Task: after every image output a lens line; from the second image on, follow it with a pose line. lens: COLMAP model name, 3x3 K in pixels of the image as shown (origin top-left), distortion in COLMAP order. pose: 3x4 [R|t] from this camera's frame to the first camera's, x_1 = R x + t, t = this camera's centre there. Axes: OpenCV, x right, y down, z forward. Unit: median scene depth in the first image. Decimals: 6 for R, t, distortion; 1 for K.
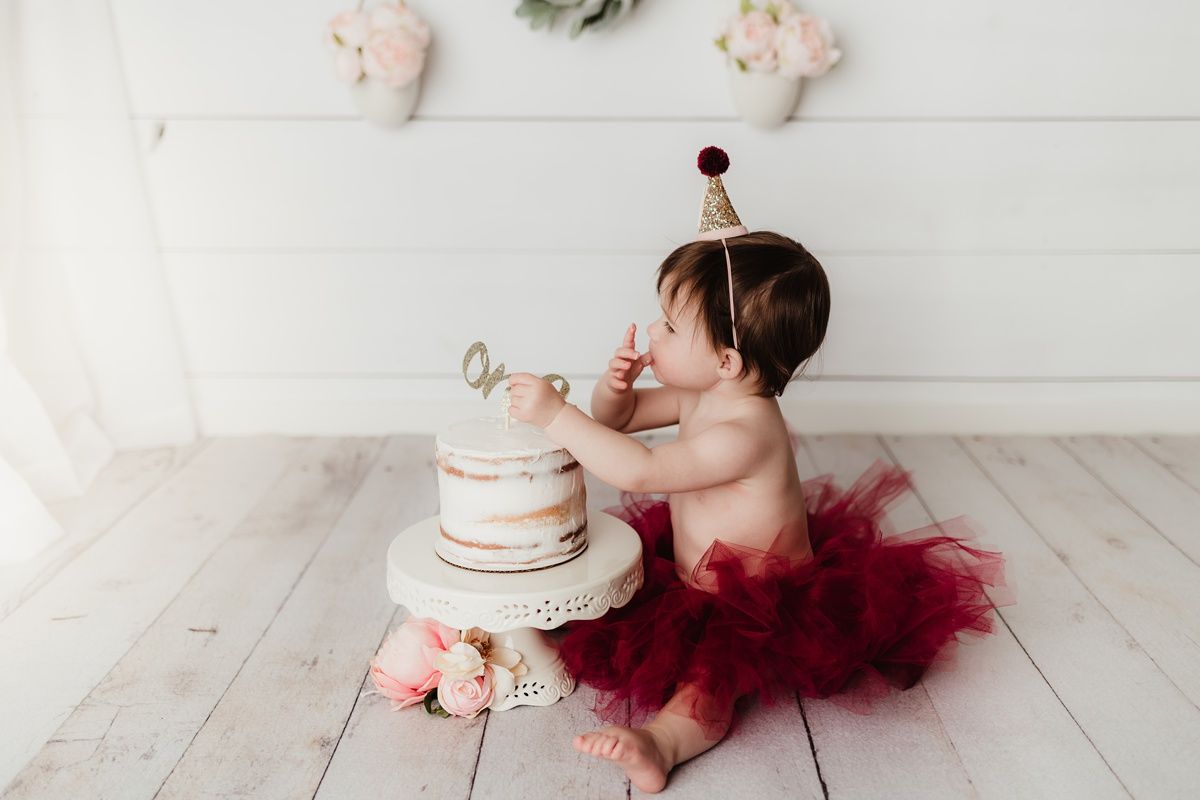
lens RADIAL K [[1205.7, 0, 613.1], [0, 1205.7, 394.7], [0, 0, 1]] dist [0.024002, -0.009286]
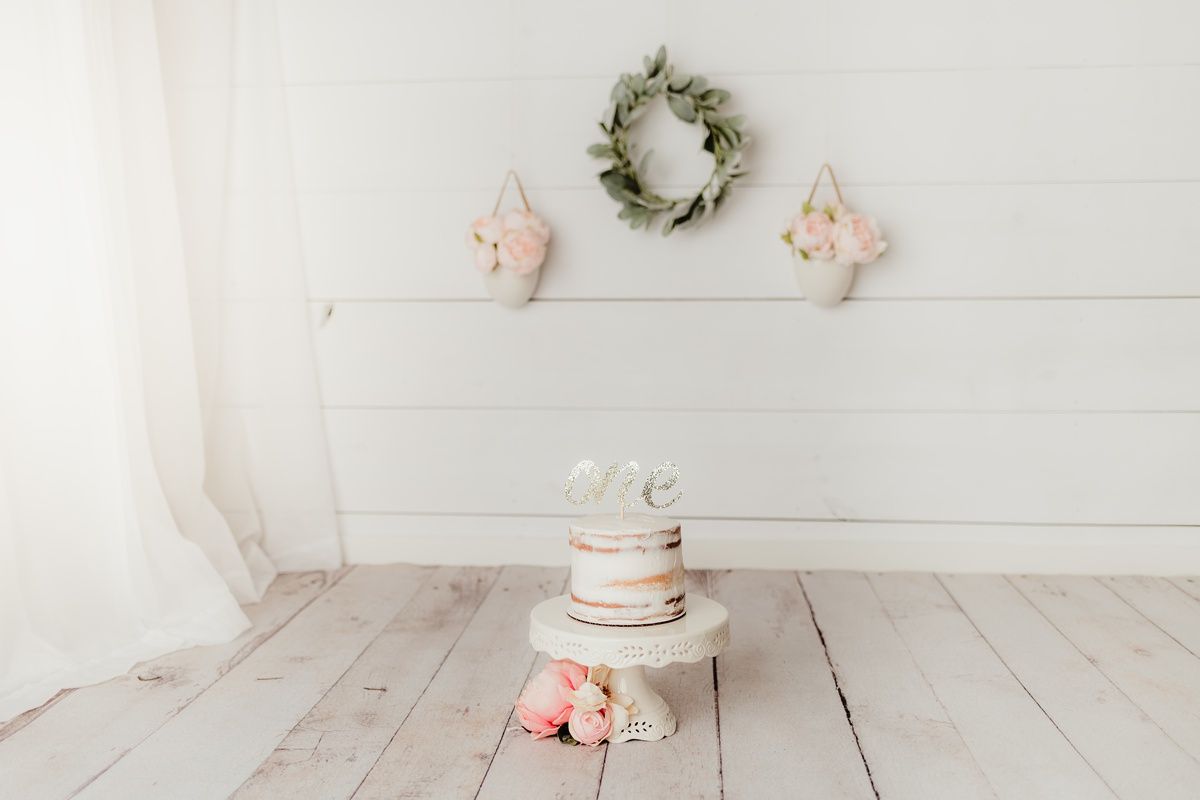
lens RADIAL K [[1249.5, 0, 568.2], [0, 1249.5, 382.3], [0, 0, 1]] dist [0.023474, -0.000094]
pose [[0.996059, 0.001055, -0.088692, -0.028862], [-0.016852, 0.983967, -0.177553, 0.125803], [0.087083, 0.178348, 0.980106, -0.359601]]
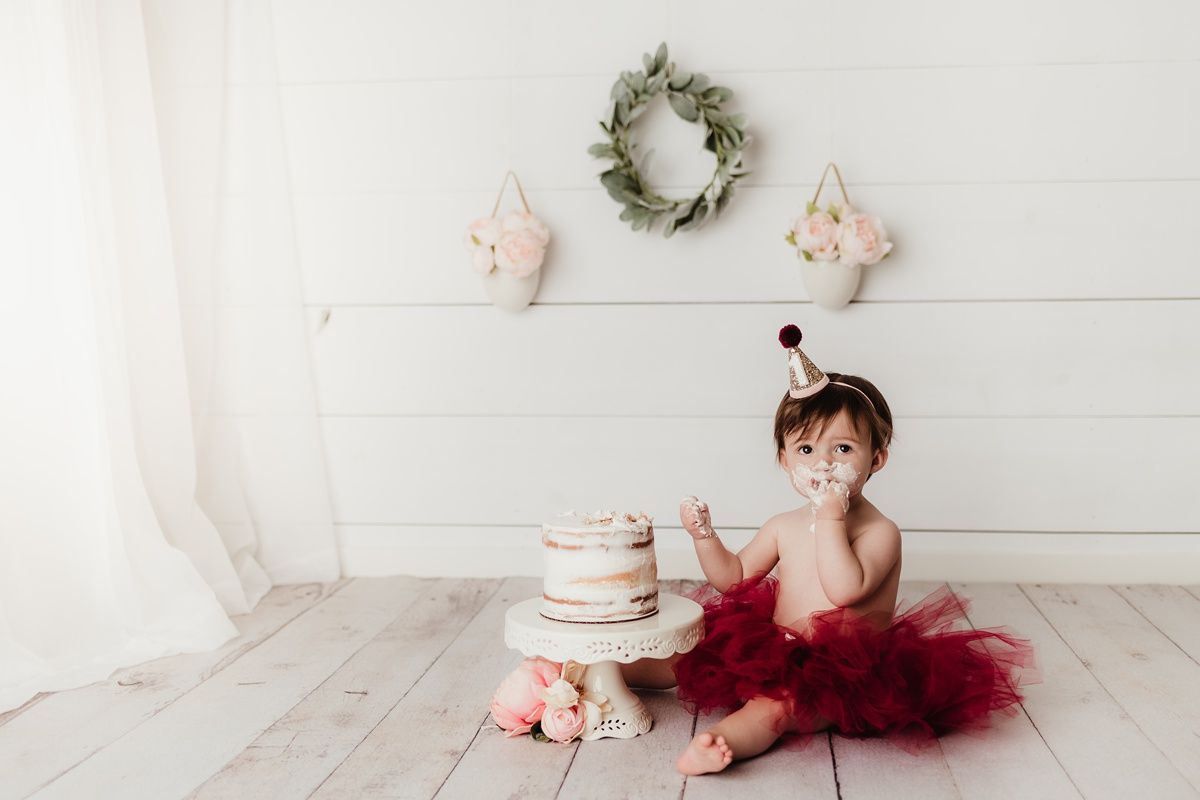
lens RADIAL K [[1354.7, 0, 624.6], [0, 1354.7, 397.0], [0, 0, 1]] dist [0.021165, 0.022402]
pose [[0.995652, -0.002850, -0.093106, 0.076970], [-0.014281, 0.983044, -0.182815, 0.169806], [0.092048, 0.183350, 0.978729, -0.458038]]
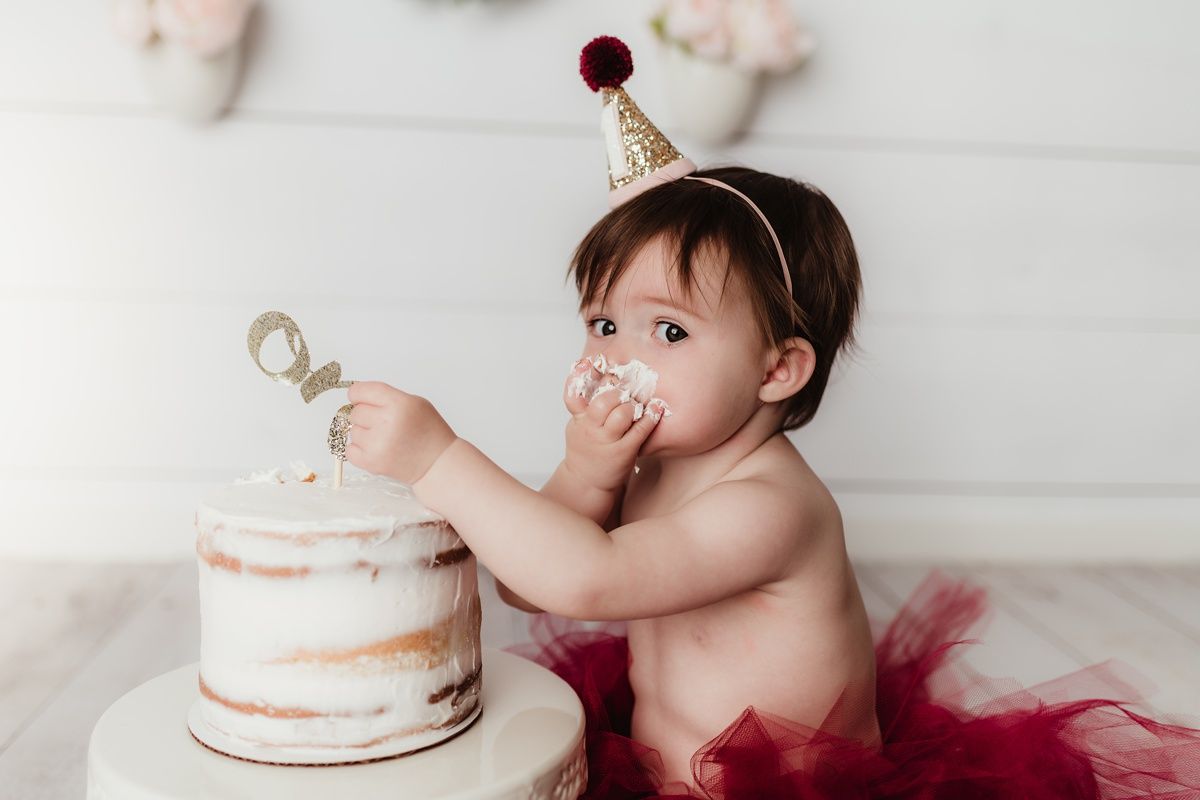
lens RADIAL K [[1209.3, 0, 603.3], [0, 1209.3, 438.3], [0, 0, 1]] dist [0.016055, 0.008397]
pose [[0.994224, 0.023297, 0.104764, -0.026477], [-0.011696, 0.993861, -0.110016, 0.064520], [-0.106684, 0.108155, 0.988393, 0.462344]]
